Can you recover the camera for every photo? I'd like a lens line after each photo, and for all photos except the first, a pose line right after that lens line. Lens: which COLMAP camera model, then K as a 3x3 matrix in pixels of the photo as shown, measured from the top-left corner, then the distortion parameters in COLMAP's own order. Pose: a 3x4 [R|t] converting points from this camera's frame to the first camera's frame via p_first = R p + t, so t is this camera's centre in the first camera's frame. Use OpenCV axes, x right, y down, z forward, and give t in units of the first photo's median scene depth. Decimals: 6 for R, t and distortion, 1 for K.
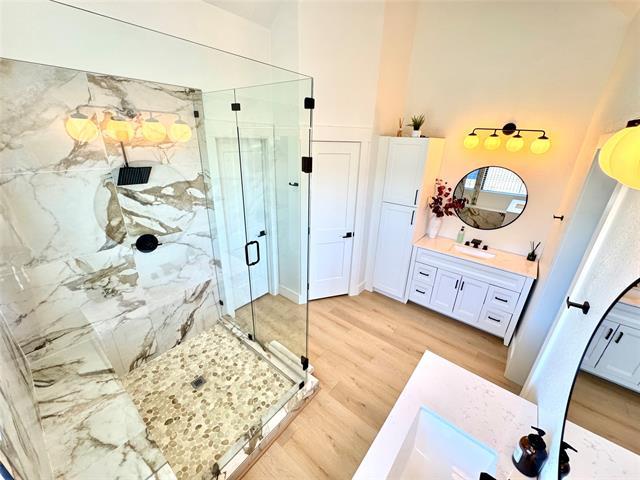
lens RADIAL K [[255.2, 0, 320.0], [0, 255.2, 240.0], [0, 0, 1]] dist [-0.004390, -0.000145]
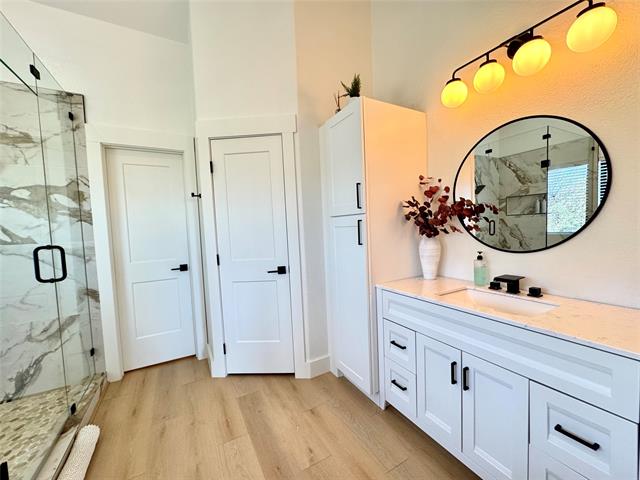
lens RADIAL K [[255.2, 0, 320.0], [0, 255.2, 240.0], [0, 0, 1]] dist [-0.004390, -0.000145]
pose [[0.927299, -0.046213, -0.371458, 0.533144], [-0.074130, 0.950024, -0.303247, 0.116528], [0.366908, 0.308737, 0.877531, 0.515726]]
